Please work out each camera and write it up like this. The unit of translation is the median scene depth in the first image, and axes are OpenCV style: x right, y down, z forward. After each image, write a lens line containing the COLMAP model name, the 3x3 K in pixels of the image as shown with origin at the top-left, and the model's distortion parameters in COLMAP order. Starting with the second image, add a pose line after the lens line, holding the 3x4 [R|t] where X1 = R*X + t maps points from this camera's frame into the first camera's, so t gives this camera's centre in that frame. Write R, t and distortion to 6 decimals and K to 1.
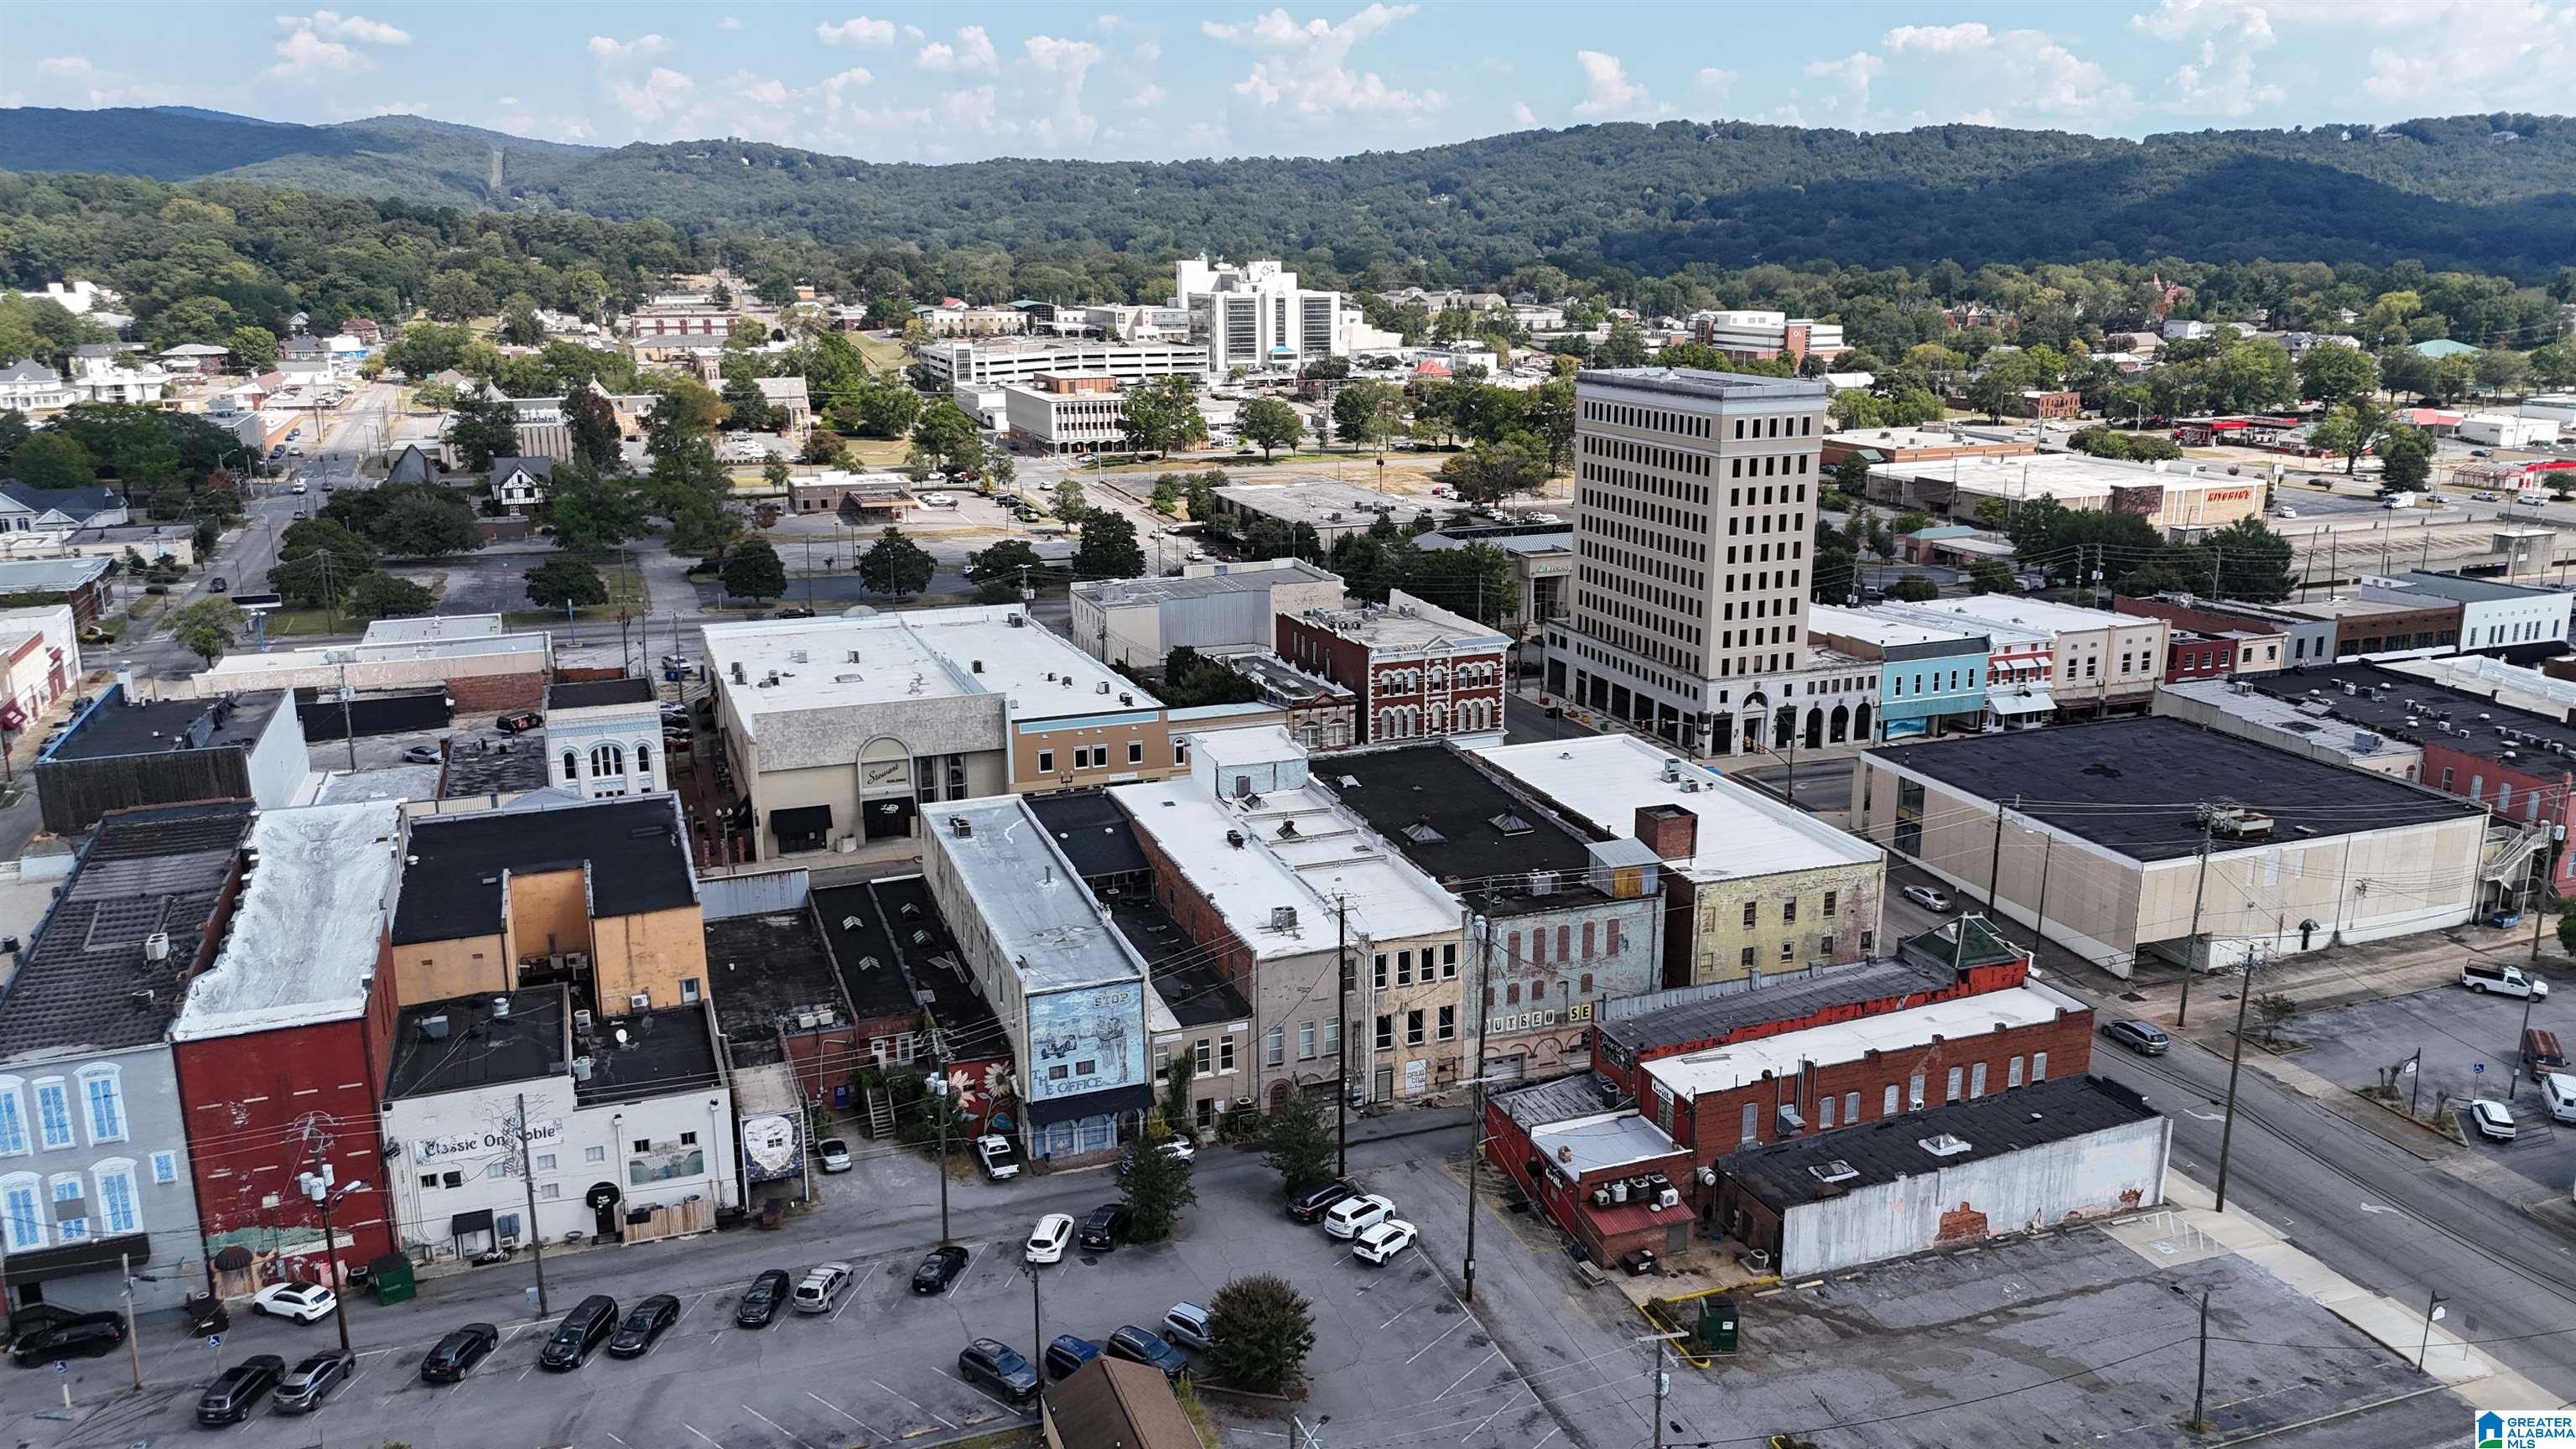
lens RADIAL K [[1882.4, 0, 1299.5], [0, 1882.4, 714.8], [0, 0, 1]] dist [0.076826, -0.073982]
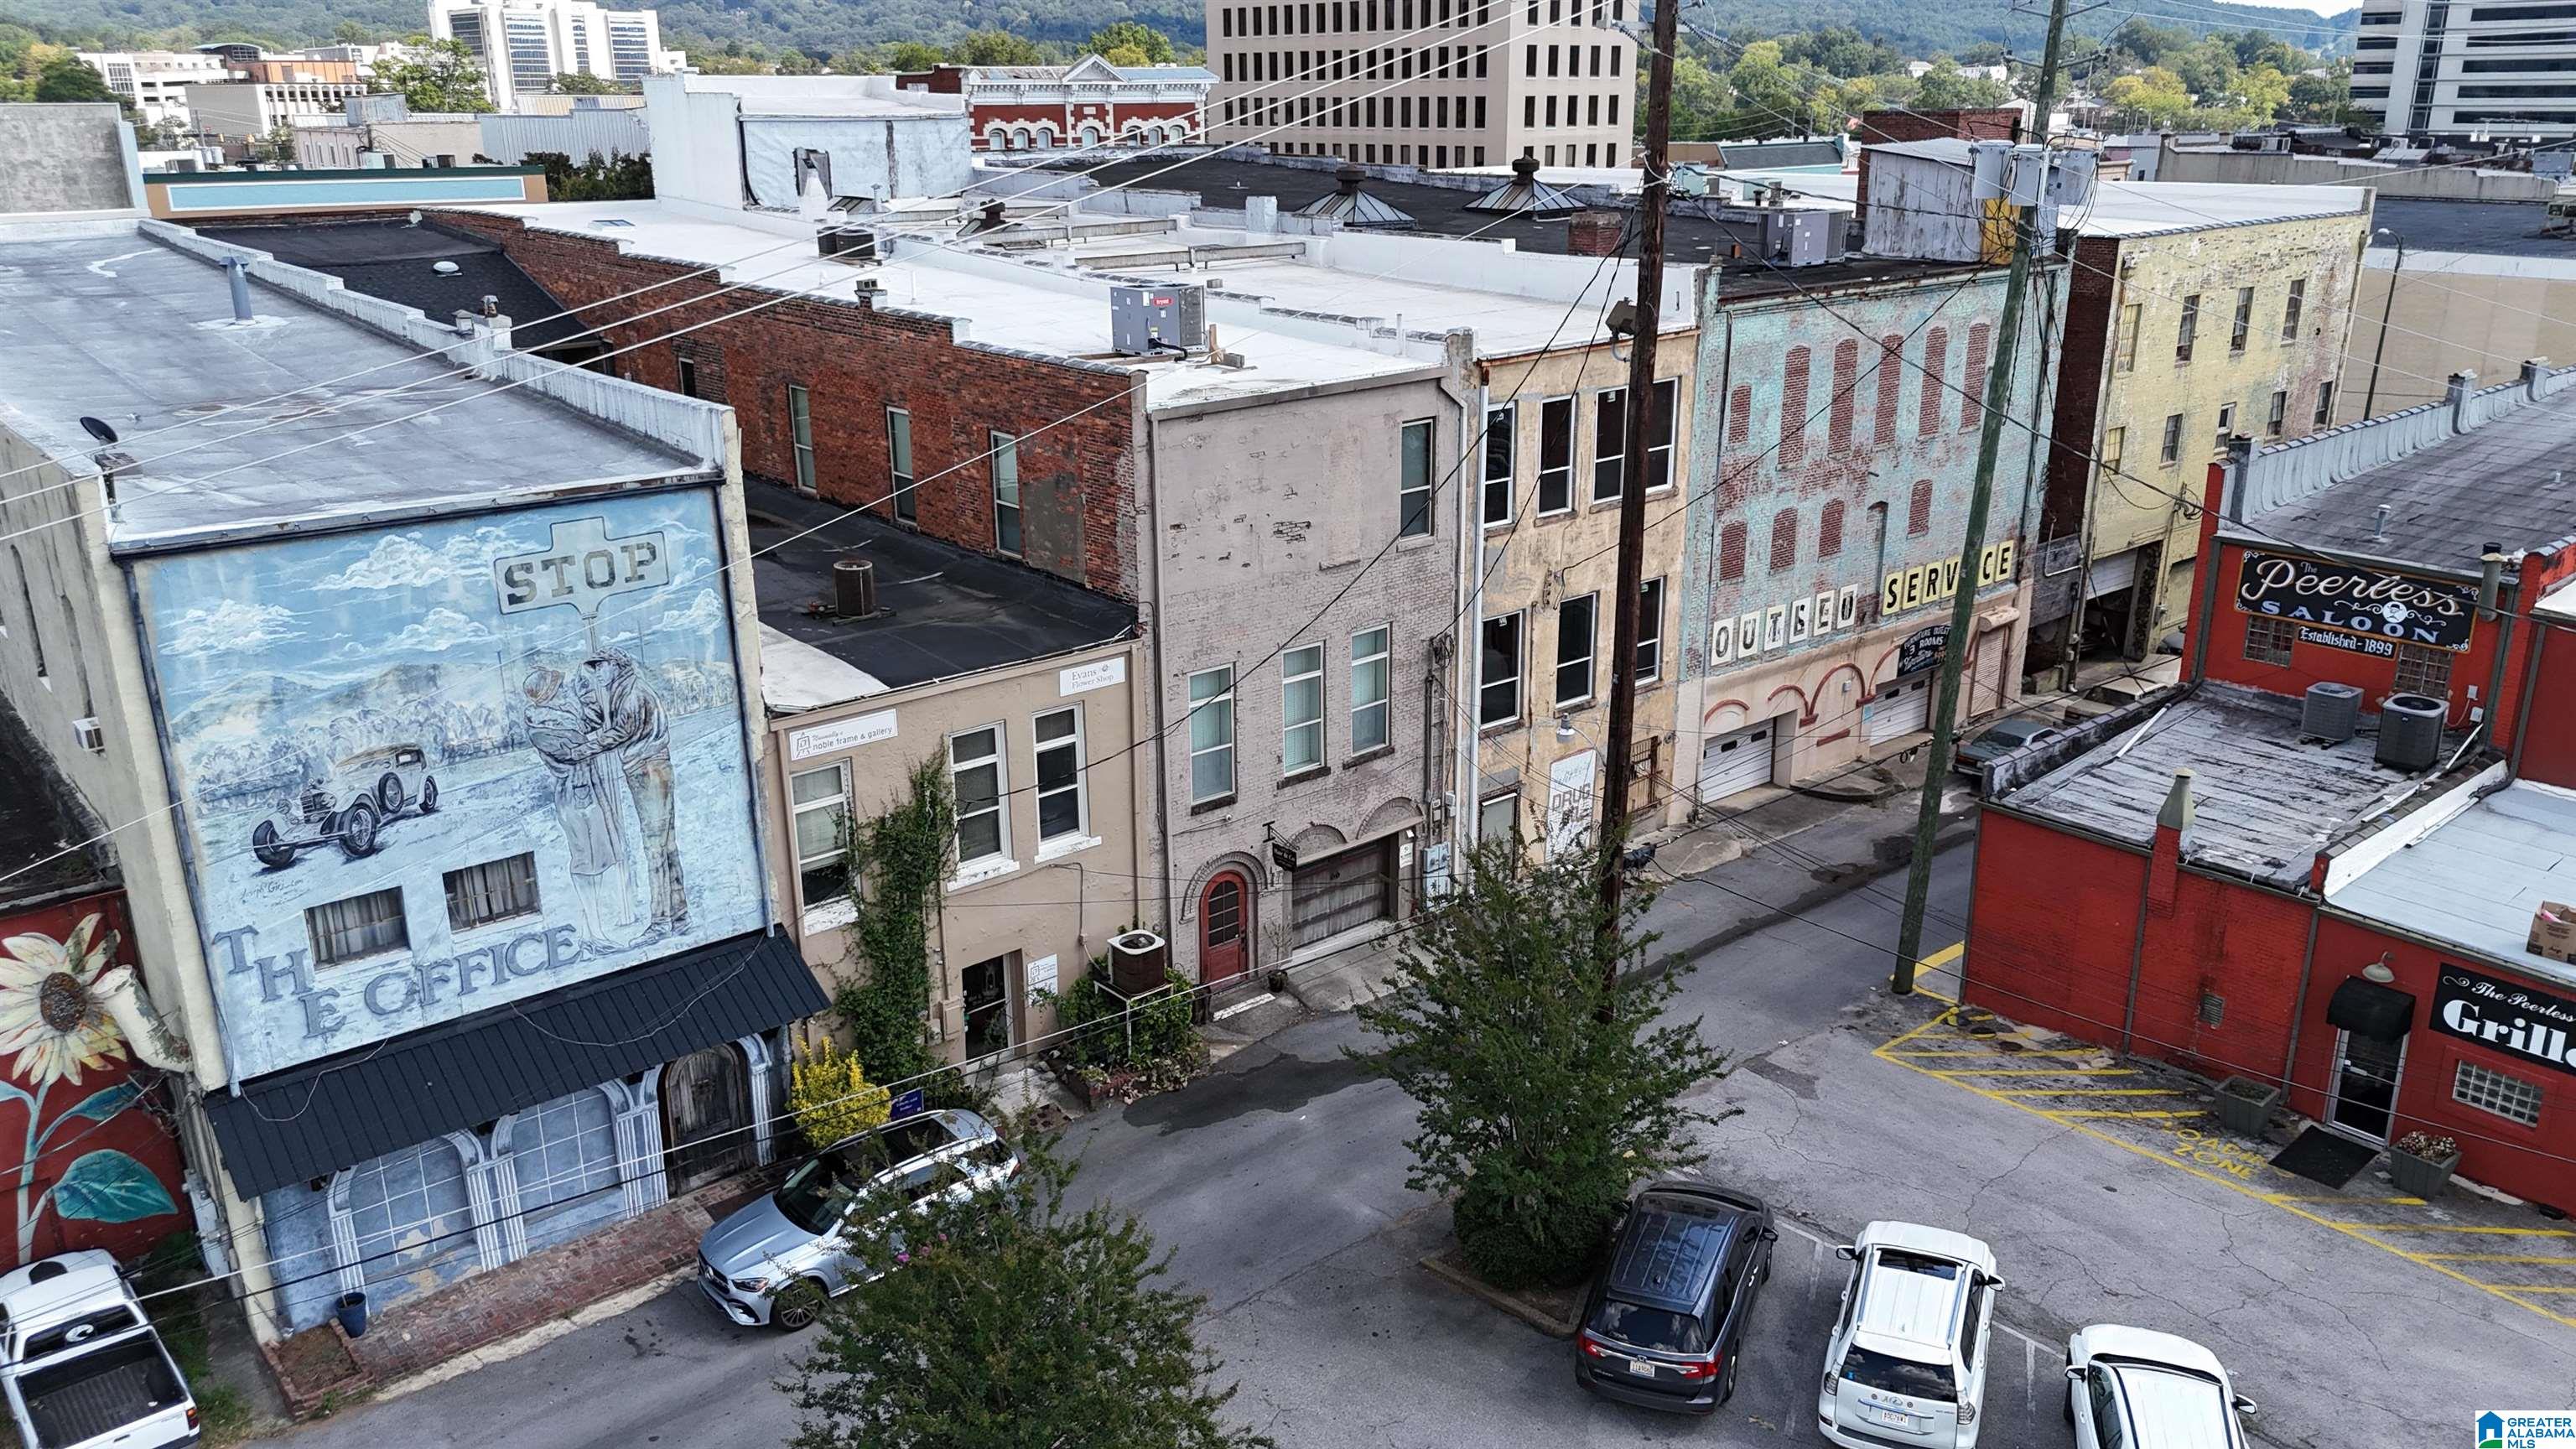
lens RADIAL K [[1881.3, 0, 1288.0], [0, 1881.3, 724.5], [0, 0, 1]] dist [0.075165, -0.071981]
pose [[0.941481, -0.108738, 0.319046, -0.086369], [0.085104, 0.992554, 0.087147, 0.142407], [-0.326146, -0.054895, 0.943724, 0.694387]]
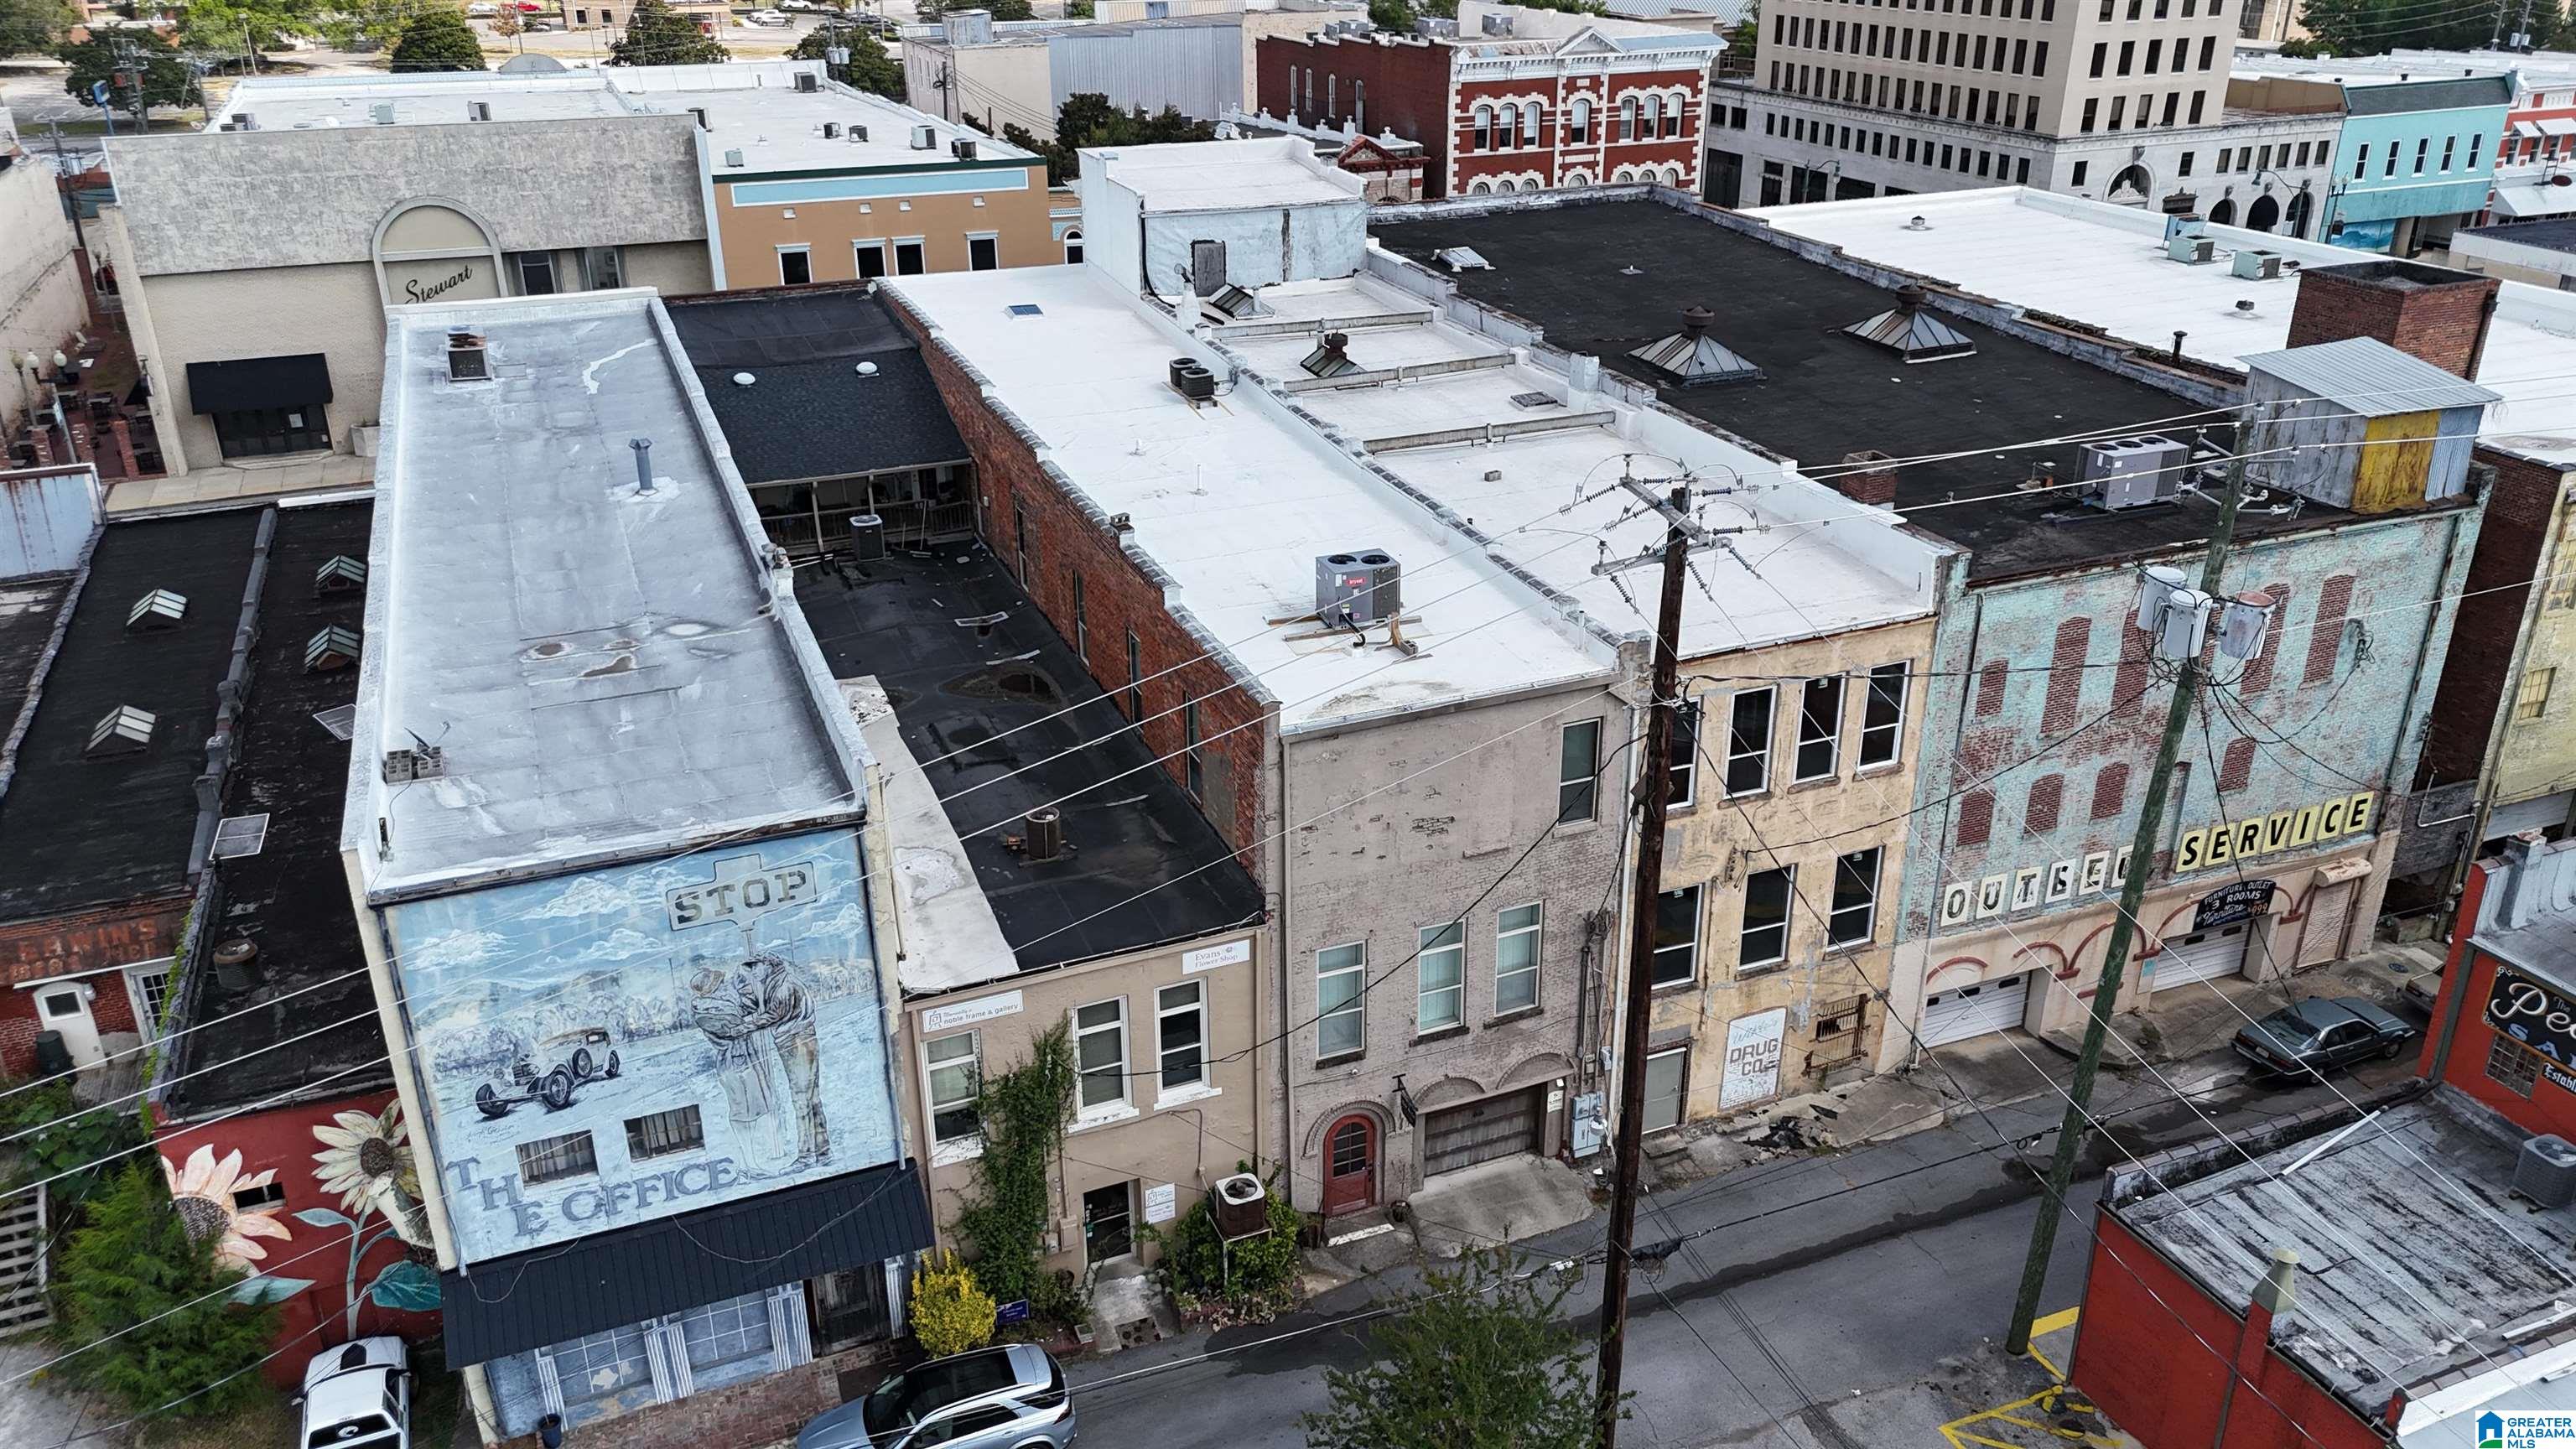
lens RADIAL K [[1882.4, 0, 1299.5], [0, 1882.4, 714.8], [0, 0, 1]] dist [0.076826, -0.073982]
pose [[0.999680, -0.012778, 0.021835, -0.023977], [0.008794, 0.984764, 0.173672, 0.072743], [-0.023721, -0.173425, 0.984561, 0.672511]]
